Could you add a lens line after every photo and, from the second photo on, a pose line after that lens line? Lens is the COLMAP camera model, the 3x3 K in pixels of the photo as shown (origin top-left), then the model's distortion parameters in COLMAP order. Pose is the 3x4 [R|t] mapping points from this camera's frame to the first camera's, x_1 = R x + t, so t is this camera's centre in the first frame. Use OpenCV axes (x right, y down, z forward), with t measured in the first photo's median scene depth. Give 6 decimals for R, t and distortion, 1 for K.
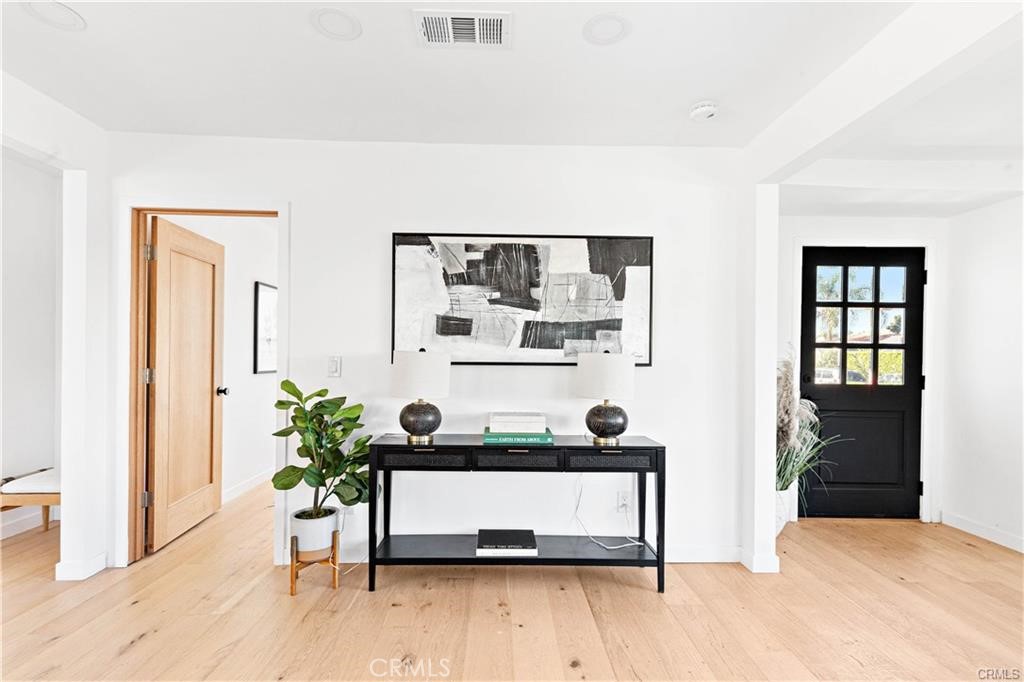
lens RADIAL K [[486.2, 0, 502.7], [0, 486.2, 355.1], [0, 0, 1]] dist [0.002040, 0.000259]
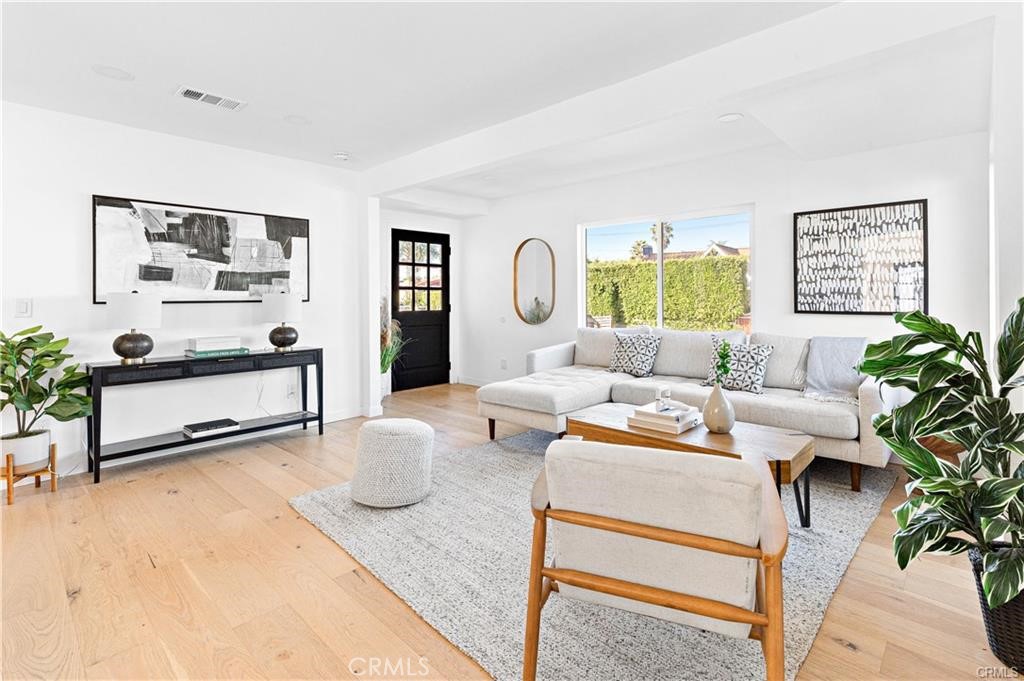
lens RADIAL K [[486.2, 0, 510.1], [0, 486.2, 296.0], [0, 0, 1]] dist [0.002040, 0.000259]
pose [[0.702100, -0.011993, 0.711977, -0.360647], [0.013831, 0.999899, 0.003204, 0.009071], [-0.711944, 0.007598, 0.702195, -0.574355]]
